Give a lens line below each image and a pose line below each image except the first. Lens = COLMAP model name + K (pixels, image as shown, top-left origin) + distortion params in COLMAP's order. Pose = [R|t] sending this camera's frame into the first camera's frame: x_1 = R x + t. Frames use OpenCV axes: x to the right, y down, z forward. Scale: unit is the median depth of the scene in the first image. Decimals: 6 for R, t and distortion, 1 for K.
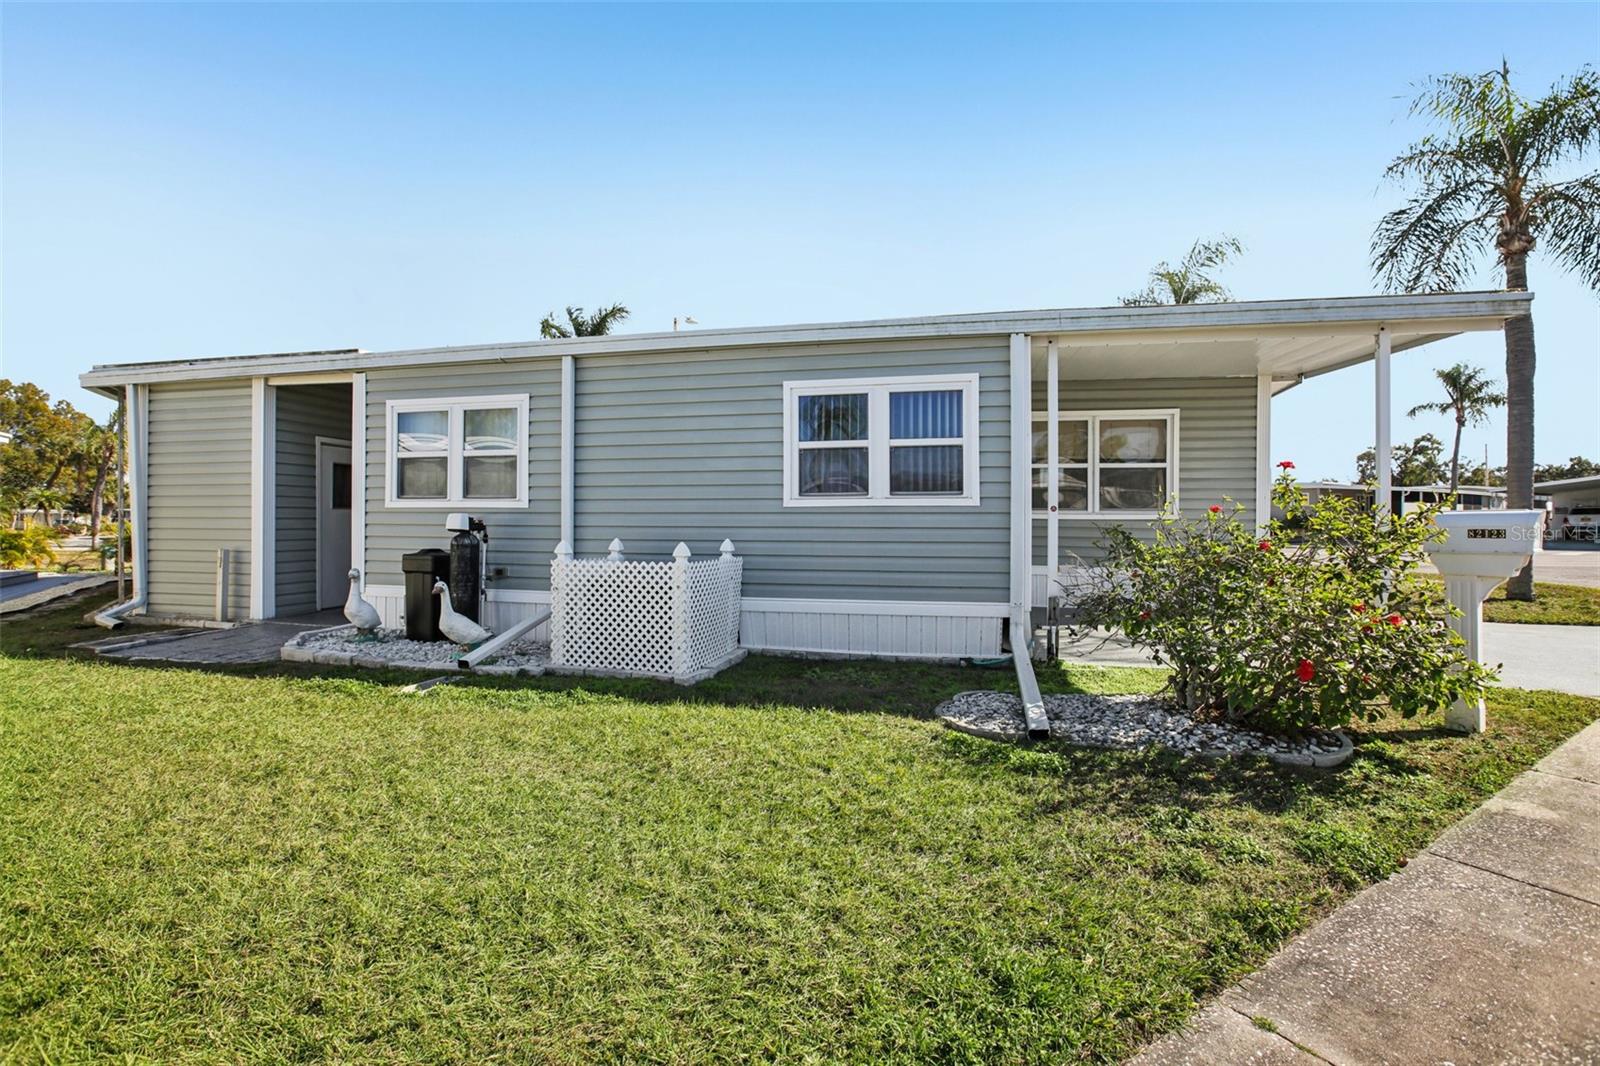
lens RADIAL K [[737.2, 0, 801.5], [0, 737.2, 527.3], [0, 0, 1]] dist [-0.047317, 0.015341]
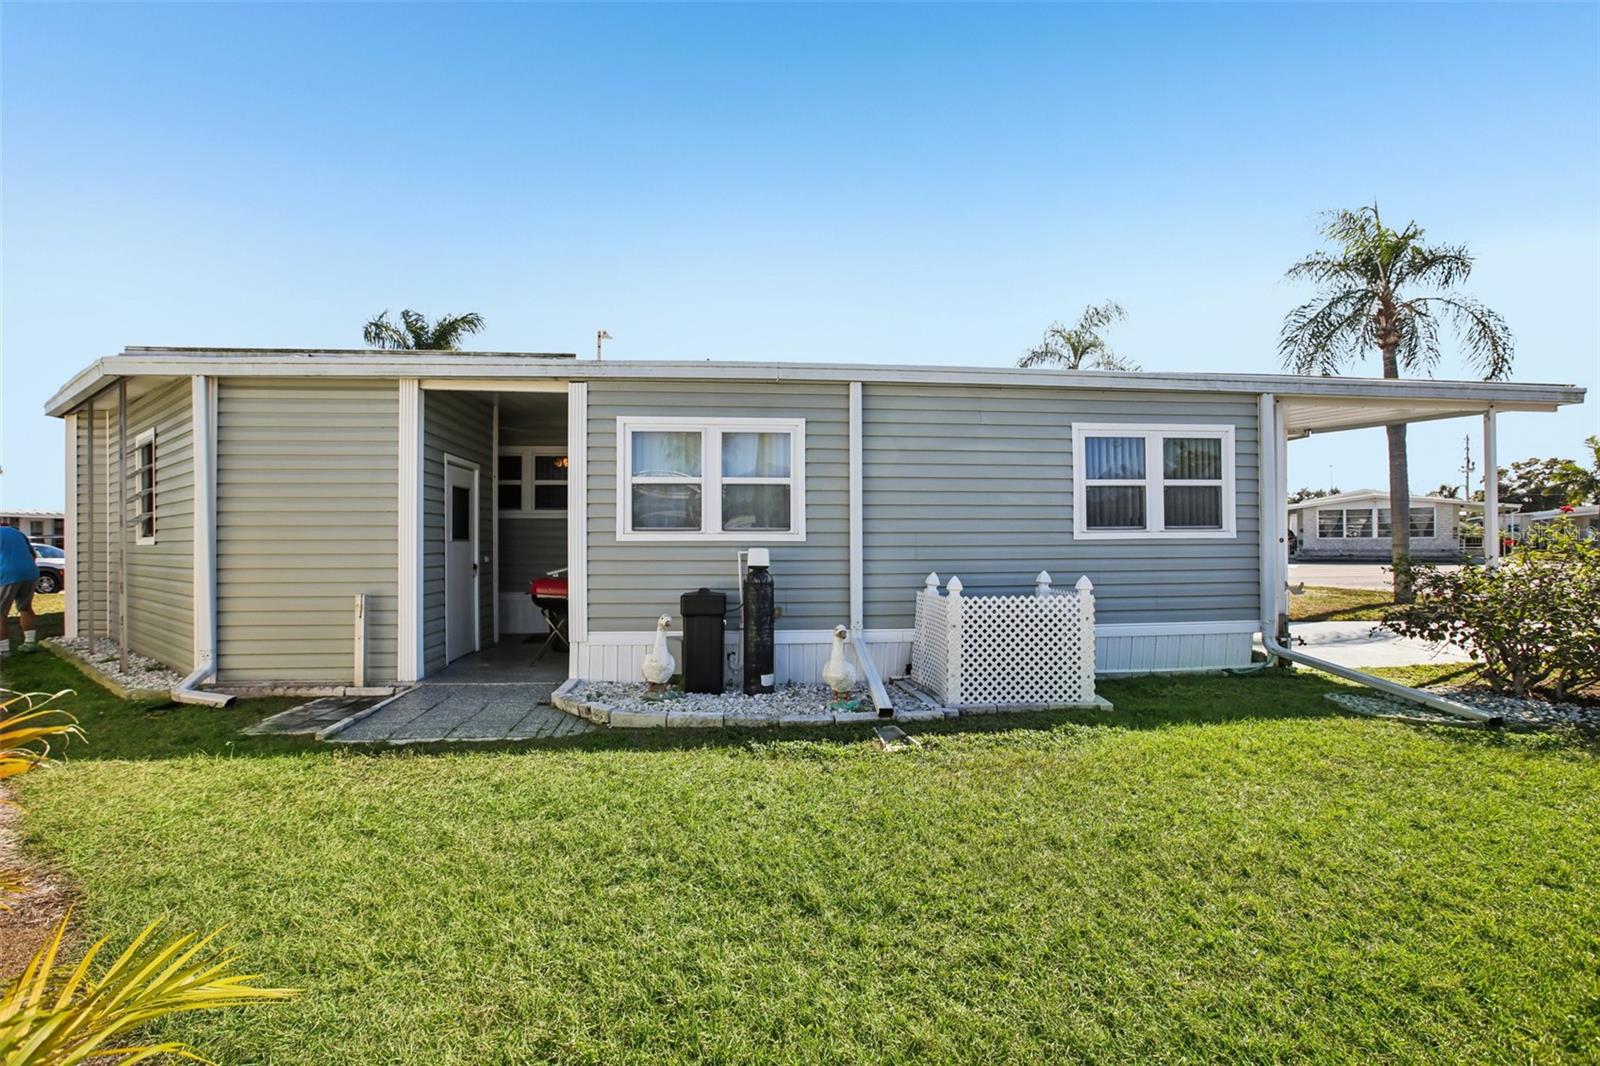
lens RADIAL K [[737.2, 0, 801.4], [0, 737.2, 538.6], [0, 0, 1]] dist [-0.047317, 0.015341]
pose [[0.947040, -0.004097, 0.321090, -0.683135], [0.009784, 0.999823, -0.016101, -0.014869], [-0.320967, 0.018390, 0.946912, 0.112717]]
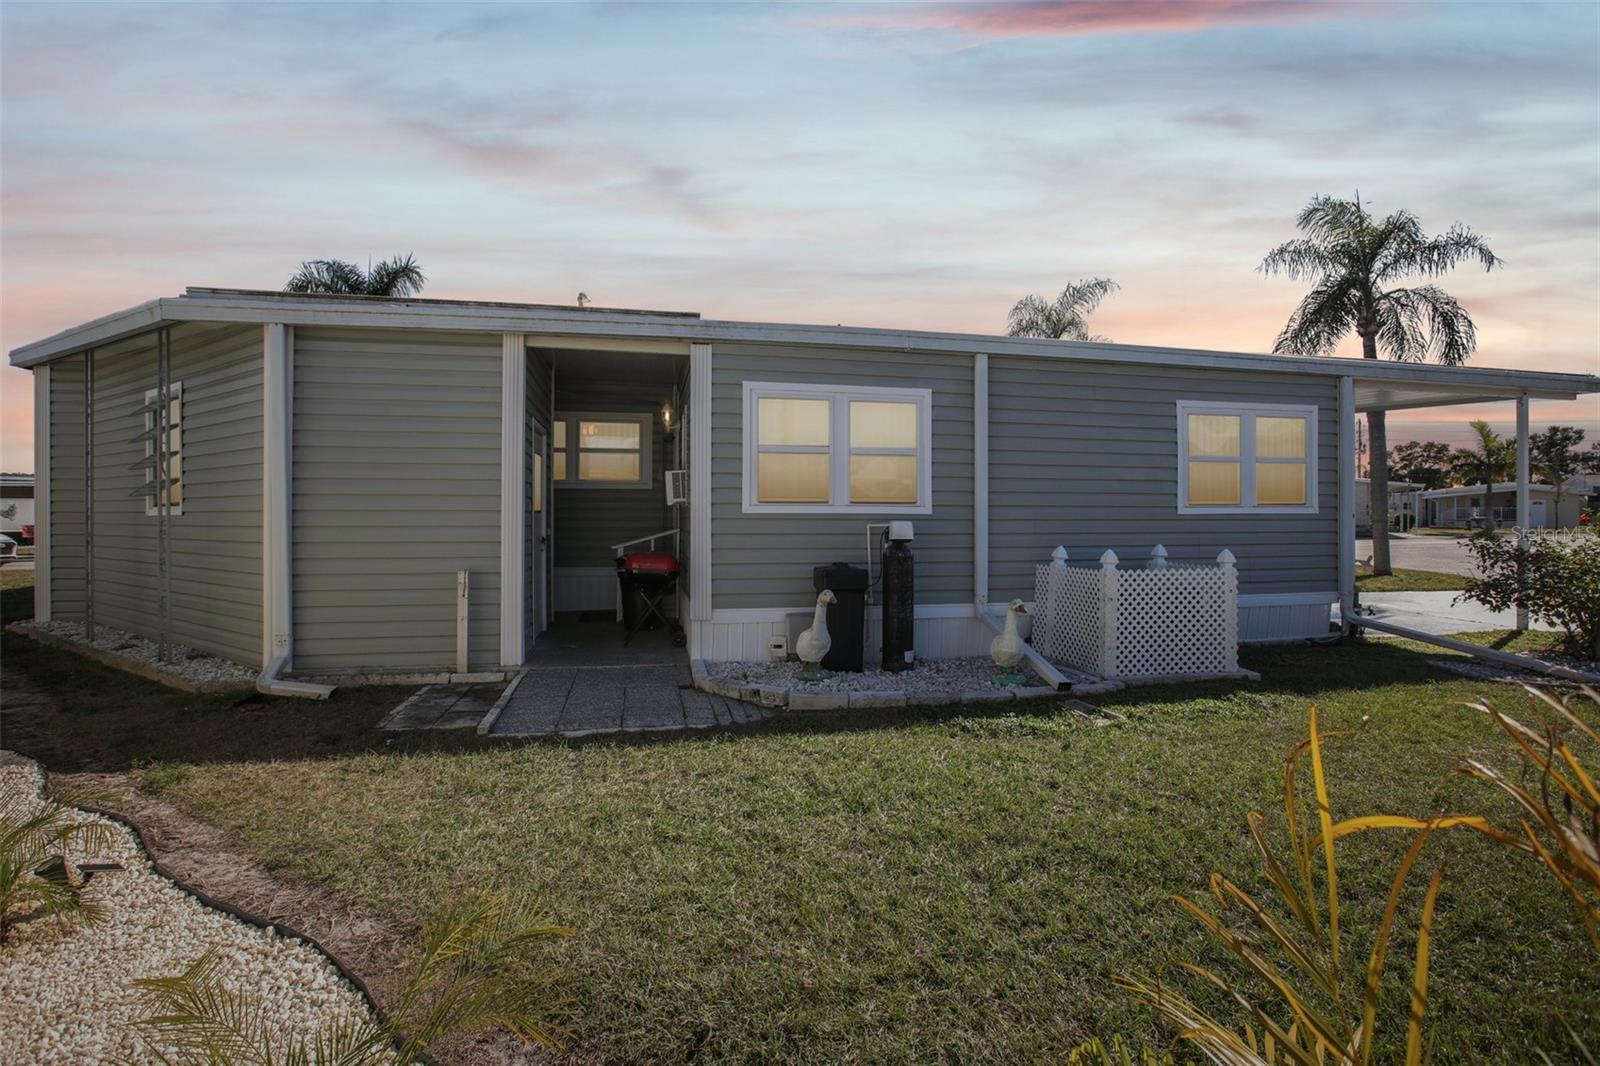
lens RADIAL K [[737.2, 0, 804.1], [0, 737.2, 525.3], [0, 0, 1]] dist [-0.047317, 0.015341]
pose [[0.906015, -0.007480, 0.423180, -0.911771], [0.006654, 0.999972, 0.003428, -0.017198], [-0.423193, -0.000290, 0.906039, 0.234917]]
